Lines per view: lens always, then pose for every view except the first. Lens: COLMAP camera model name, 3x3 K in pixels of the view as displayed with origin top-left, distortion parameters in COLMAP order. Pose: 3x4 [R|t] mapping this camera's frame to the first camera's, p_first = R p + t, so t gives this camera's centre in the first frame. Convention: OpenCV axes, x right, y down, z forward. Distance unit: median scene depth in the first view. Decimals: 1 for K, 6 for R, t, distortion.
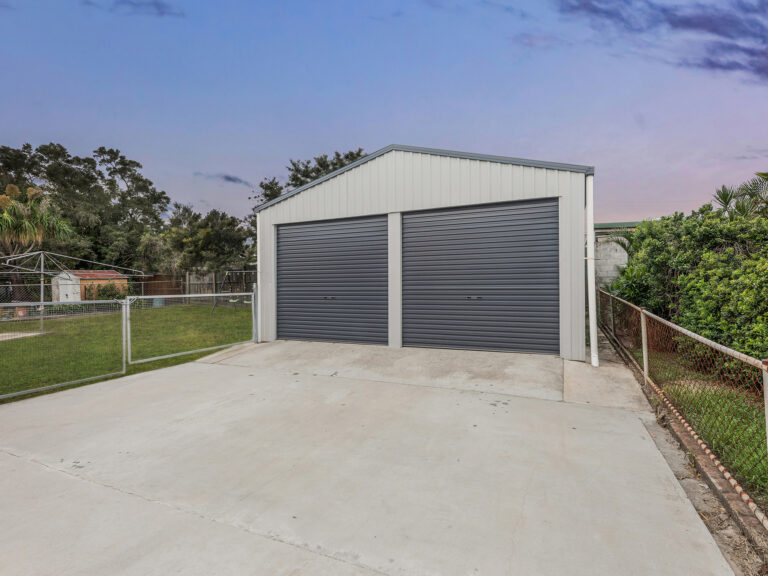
lens RADIAL K [[367.2, 0, 385.0], [0, 367.2, 285.7], [0, 0, 1]] dist [0.000551, 0.000563]
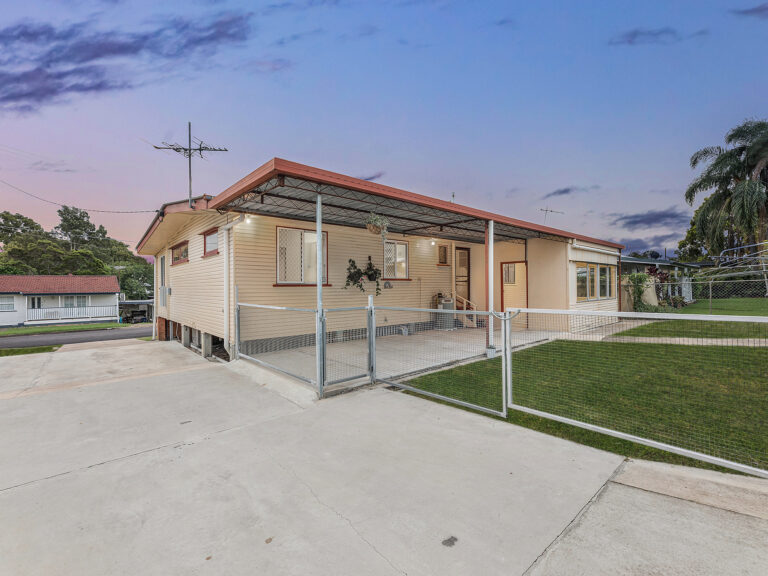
lens RADIAL K [[345.4, 0, 383.8], [0, 345.4, 285.2], [0, 0, 1]] dist [0.001959, 0.000123]
pose [[-0.385440, 0.007882, -0.922699, -0.018616], [0.019835, 0.999803, 0.000255, -0.021223], [0.922520, -0.018203, -0.385520, 1.256761]]
